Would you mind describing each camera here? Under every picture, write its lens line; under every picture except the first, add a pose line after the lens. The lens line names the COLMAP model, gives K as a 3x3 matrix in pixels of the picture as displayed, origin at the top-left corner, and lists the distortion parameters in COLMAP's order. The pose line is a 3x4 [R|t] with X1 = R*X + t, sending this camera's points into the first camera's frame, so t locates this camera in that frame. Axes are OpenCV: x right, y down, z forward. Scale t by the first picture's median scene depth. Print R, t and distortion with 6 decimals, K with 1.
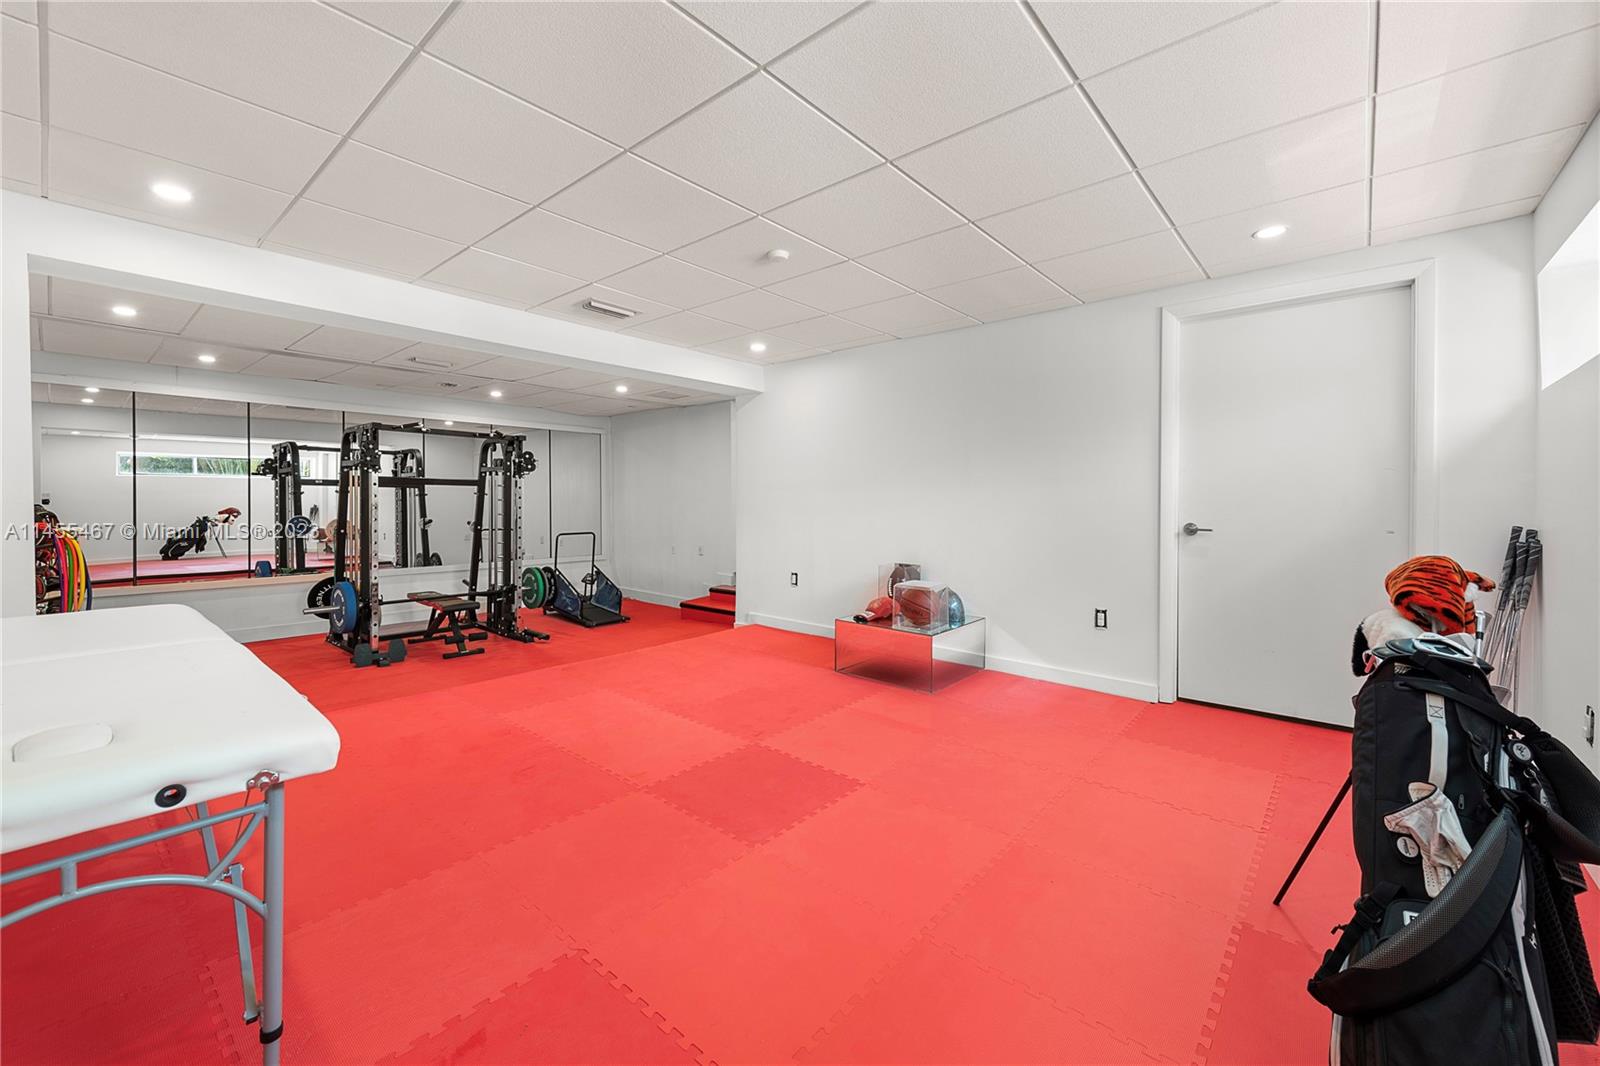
lens RADIAL K [[639.2, 0, 802.4], [0, 639.2, 515.9], [0, 0, 1]] dist [0.011640, -0.005809]
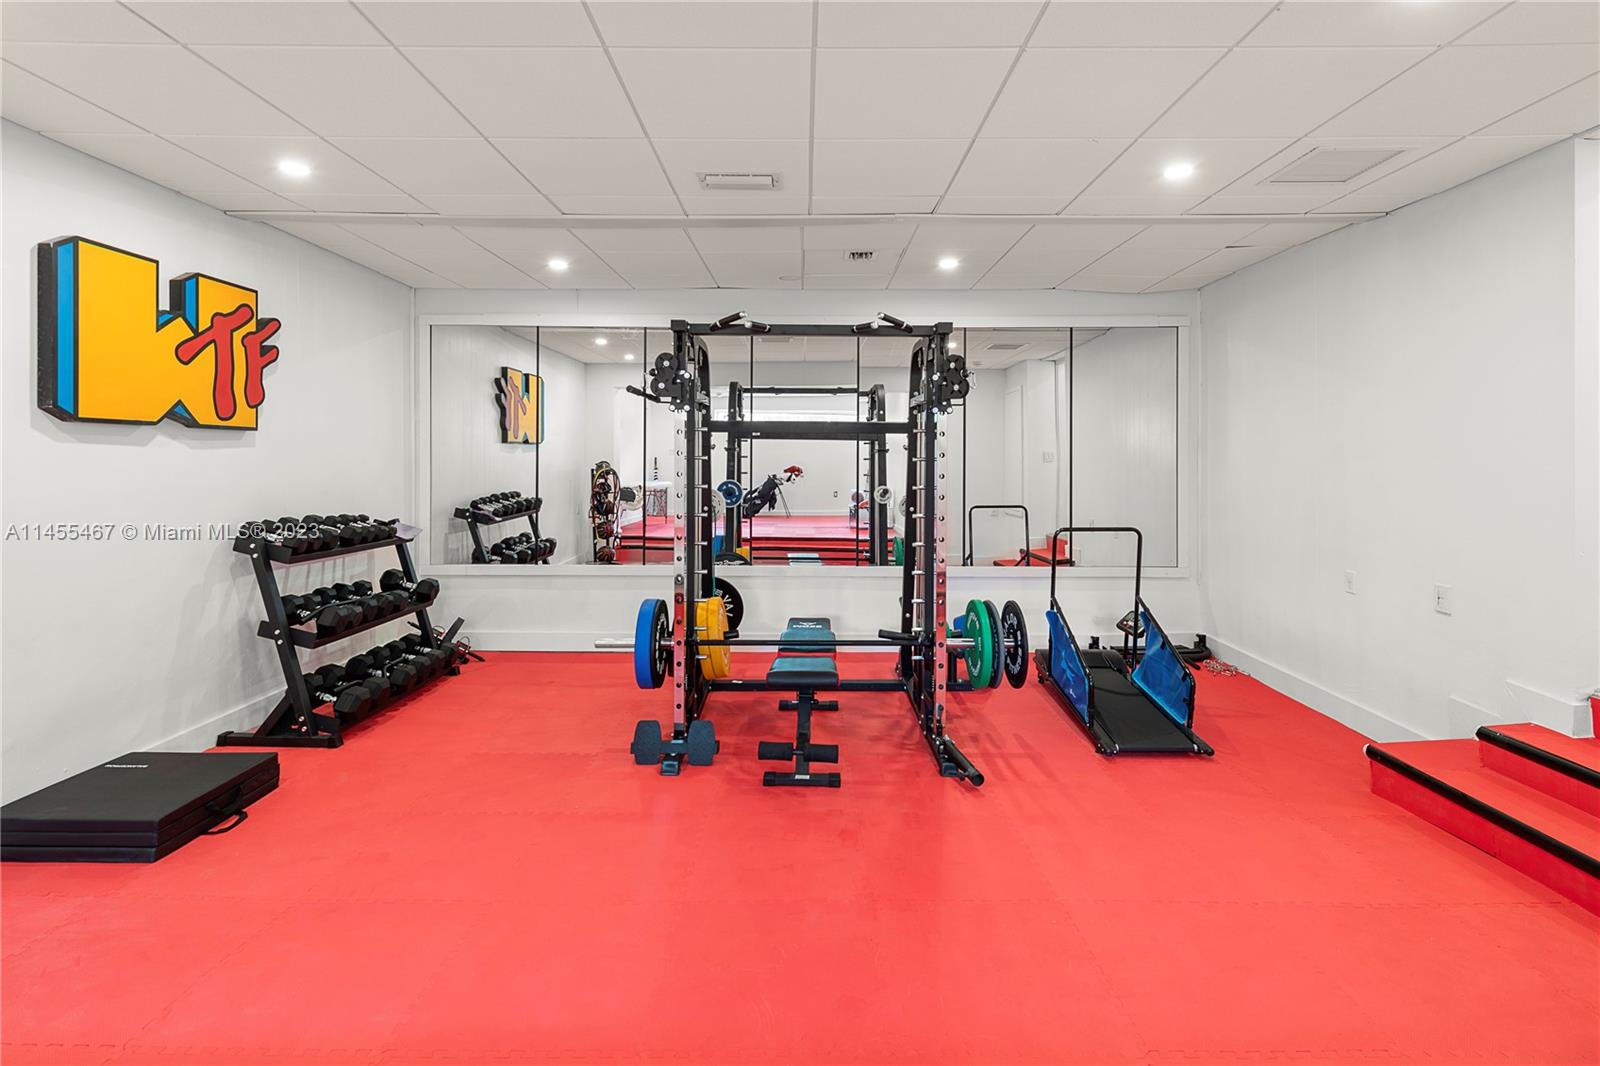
lens RADIAL K [[728.0, 0, 802.5], [0, 728.0, 459.2], [0, 0, 1]] dist [-0.001339, -0.000272]
pose [[0.652811, 0.002401, -0.757517, -0.084765], [-0.019434, 0.999719, -0.013580, -0.013029], [0.757272, 0.023587, 0.652674, 0.471622]]
